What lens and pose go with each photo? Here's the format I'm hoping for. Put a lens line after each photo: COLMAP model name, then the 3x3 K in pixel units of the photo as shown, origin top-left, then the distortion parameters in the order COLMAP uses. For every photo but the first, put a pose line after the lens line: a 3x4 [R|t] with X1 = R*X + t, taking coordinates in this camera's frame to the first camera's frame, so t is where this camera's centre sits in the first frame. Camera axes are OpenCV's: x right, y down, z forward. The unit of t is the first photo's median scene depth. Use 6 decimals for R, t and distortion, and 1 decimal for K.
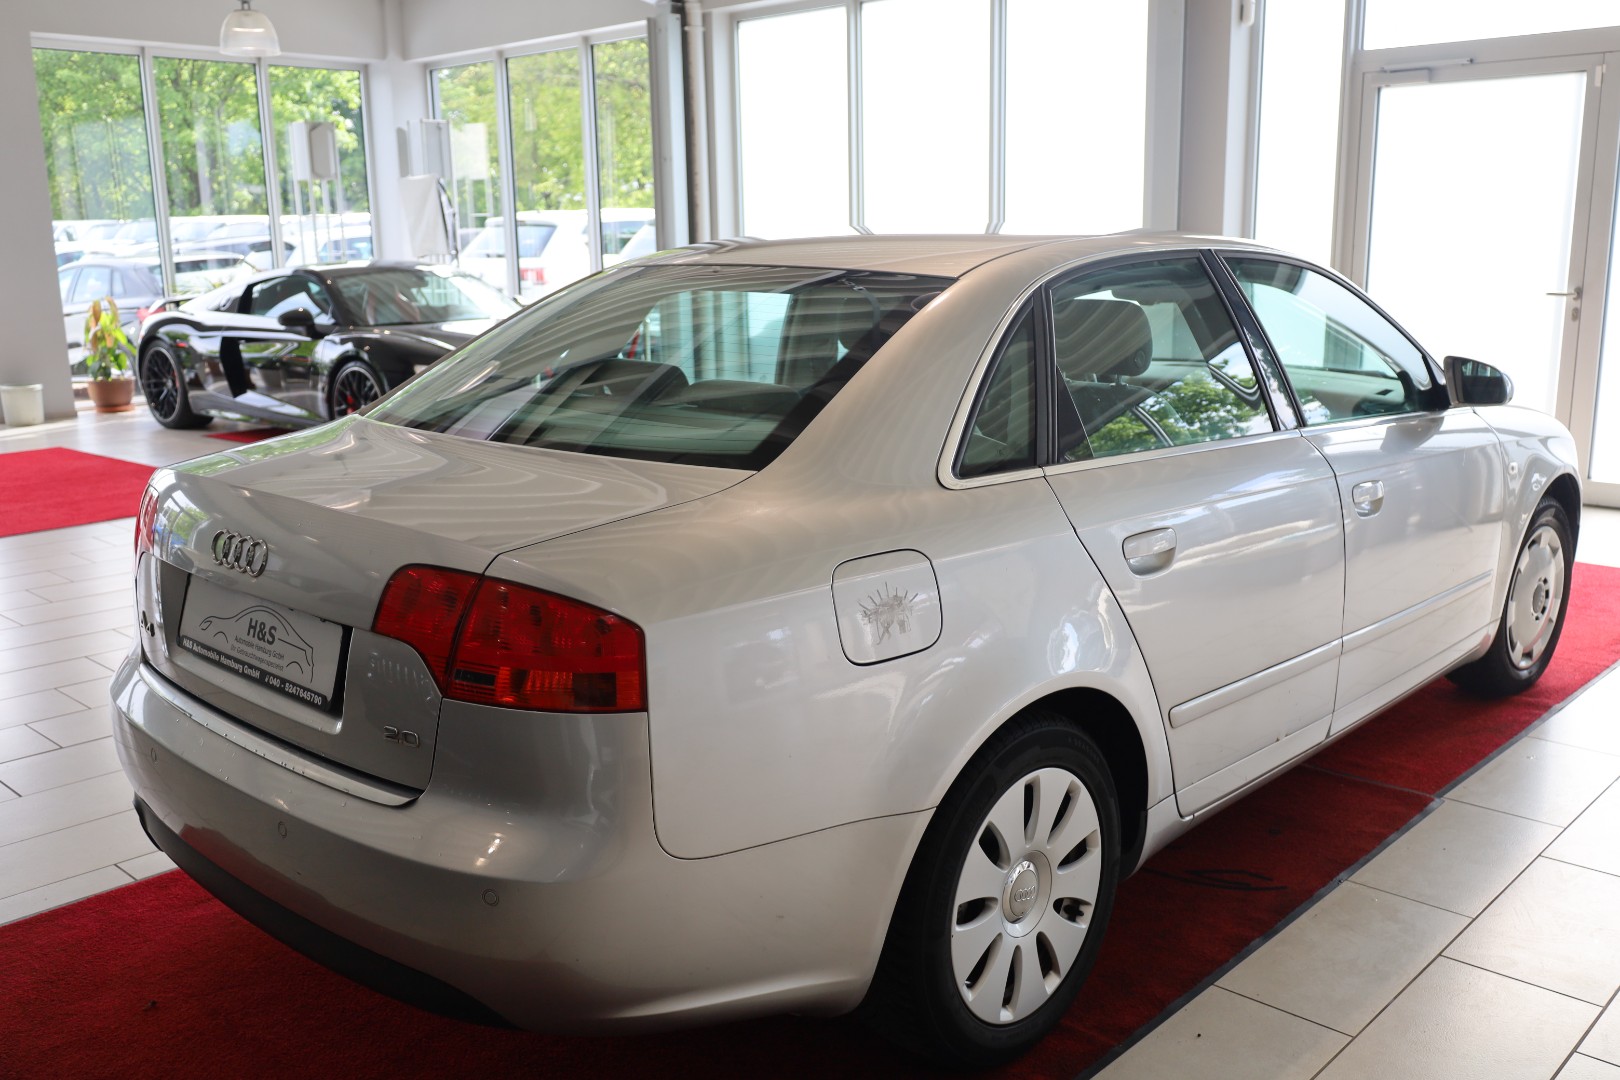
lens RADIAL K [[1429.1, 0, 810.7], [0, 1429.1, 542.4], [0, 0, 1]] dist [0.010462, 0.002912]
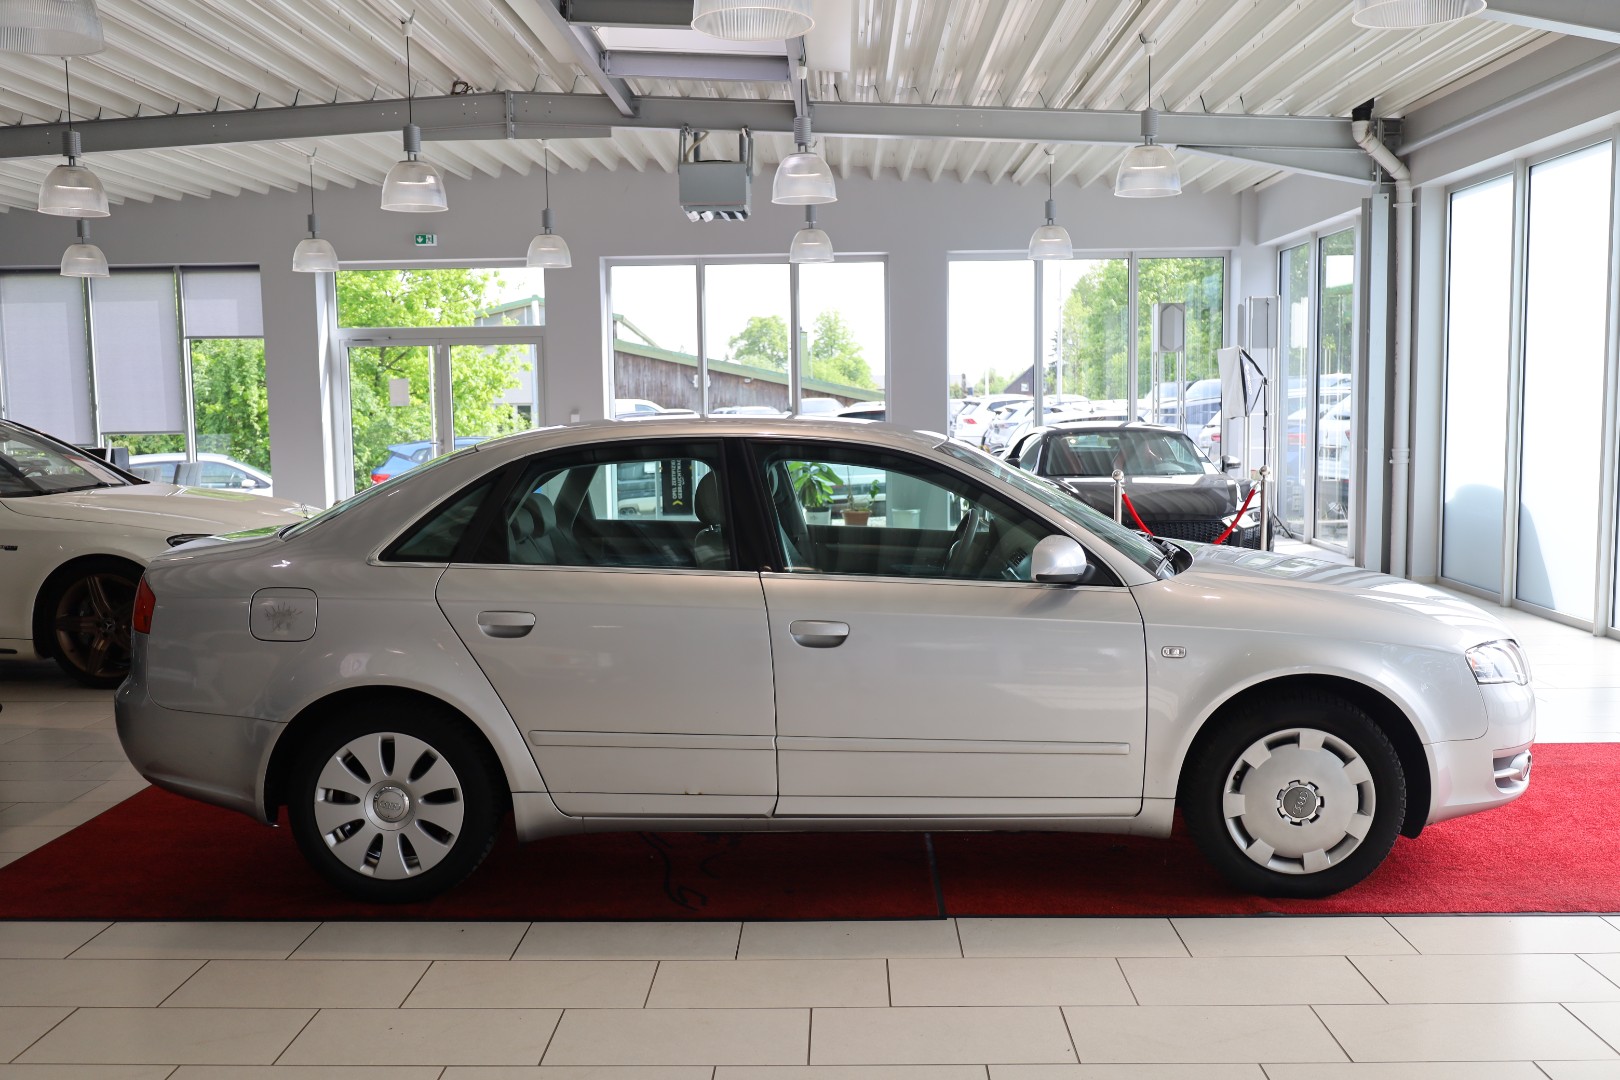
lens RADIAL K [[1429.1, 0, 810.1], [0, 1429.1, 535.1], [0, 0, 1]] dist [0.010462, 0.002912]
pose [[0.669976, 0.077356, -0.738342, 1.655643], [-0.156921, 0.986841, -0.039000, -0.082965], [0.725609, 0.141991, 0.673298, 0.155941]]
